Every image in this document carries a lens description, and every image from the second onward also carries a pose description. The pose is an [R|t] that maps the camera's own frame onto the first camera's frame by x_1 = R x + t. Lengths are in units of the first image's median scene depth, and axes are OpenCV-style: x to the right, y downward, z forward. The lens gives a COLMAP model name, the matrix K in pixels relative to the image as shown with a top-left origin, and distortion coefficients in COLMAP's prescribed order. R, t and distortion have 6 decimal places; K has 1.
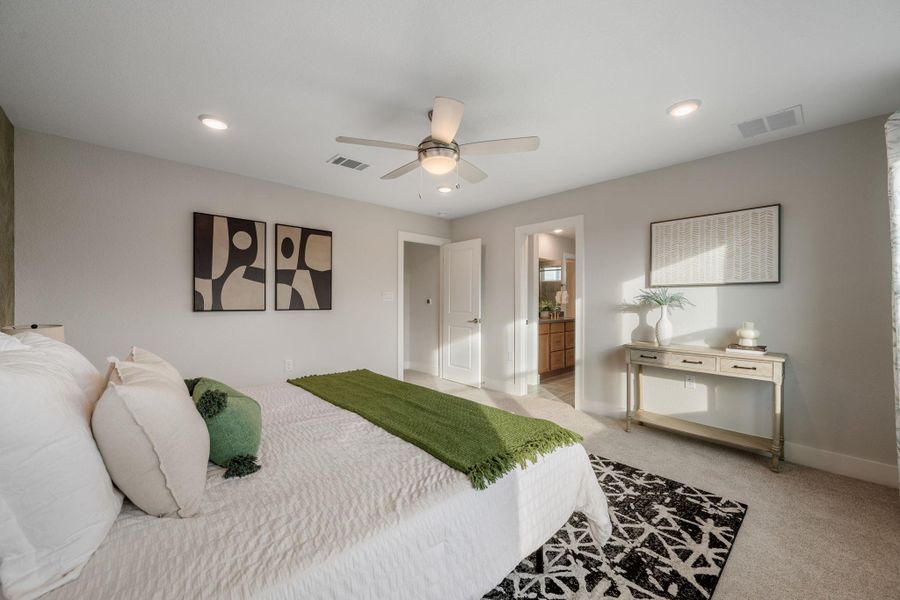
lens RADIAL K [[366.4, 0, 450.0], [0, 366.4, 300.0], [0, 0, 1]] dist [-0.000494, 0.000031]
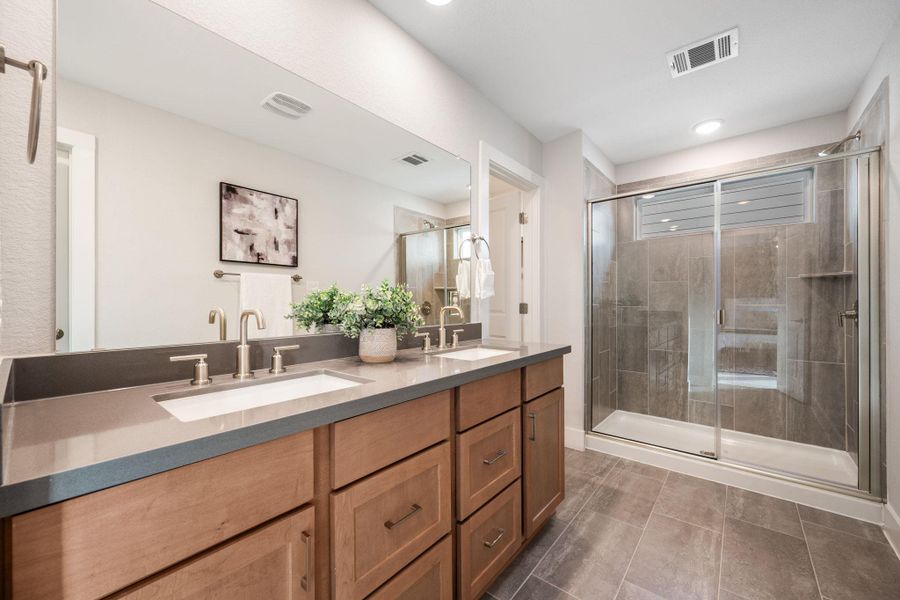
lens RADIAL K [[366.4, 0, 450.0], [0, 366.4, 300.0], [0, 0, 1]] dist [-0.000494, 0.000031]
pose [[0.992708, -0.002668, 0.120514, 0.258063], [0.003370, 0.999979, -0.005624, 0.013550], [-0.120496, 0.005989, 0.992696, 0.722374]]
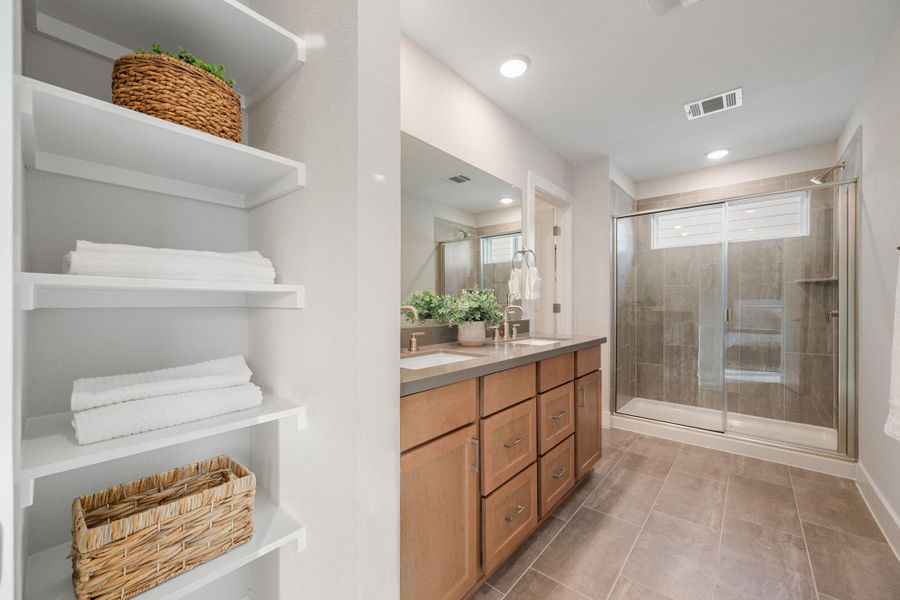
lens RADIAL K [[368.0, 0, 447.1], [0, 368.0, 302.3], [0, 0, 1]] dist [-0.001901, -0.000287]
pose [[0.994949, -0.001047, 0.100380, 0.193784], [0.001248, 0.999997, -0.001940, 0.014127], [-0.100378, 0.002056, 0.994947, 0.650701]]
